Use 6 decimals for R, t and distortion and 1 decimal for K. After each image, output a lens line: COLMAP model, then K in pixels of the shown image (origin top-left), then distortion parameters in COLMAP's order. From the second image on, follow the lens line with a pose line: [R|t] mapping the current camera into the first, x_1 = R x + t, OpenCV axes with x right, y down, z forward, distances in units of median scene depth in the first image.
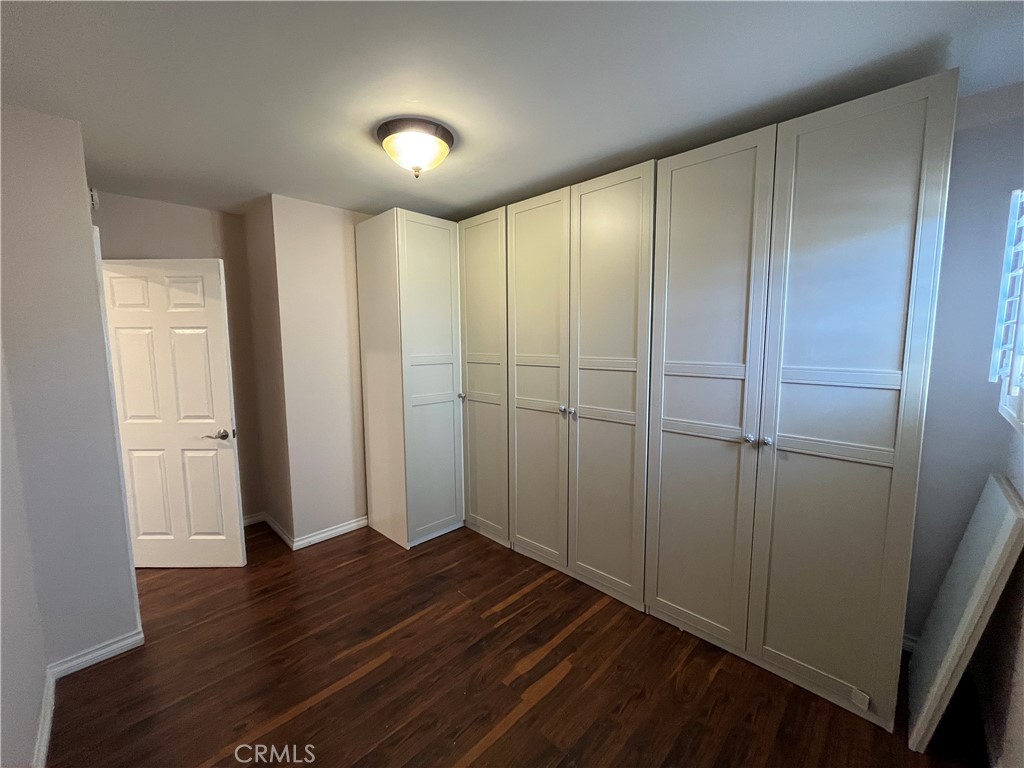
lens RADIAL K [[412.9, 0, 508.9], [0, 412.9, 385.1], [0, 0, 1]] dist [-0.005297, 0.000682]
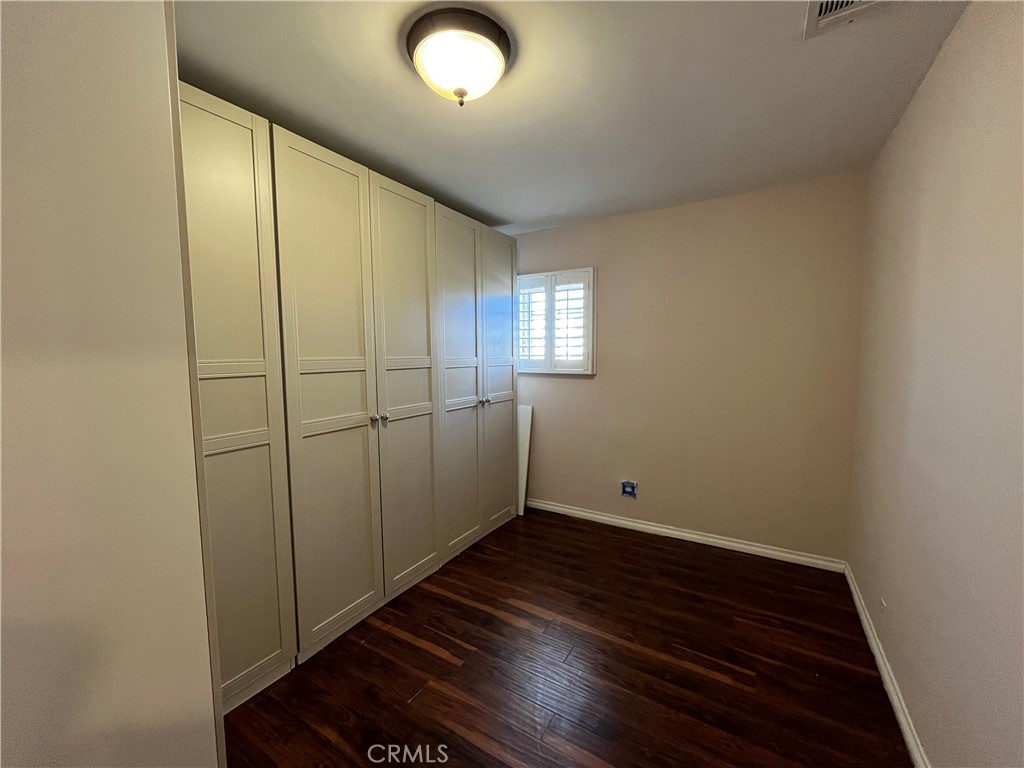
lens RADIAL K [[412.9, 0, 508.5], [0, 412.9, 383.5], [0, 0, 1]] dist [-0.005297, 0.000682]
pose [[-0.228195, -0.063251, 0.971559, -0.820410], [0.118402, 0.988678, 0.092175, -0.064329], [-0.966389, 0.136068, -0.218122, 0.958194]]
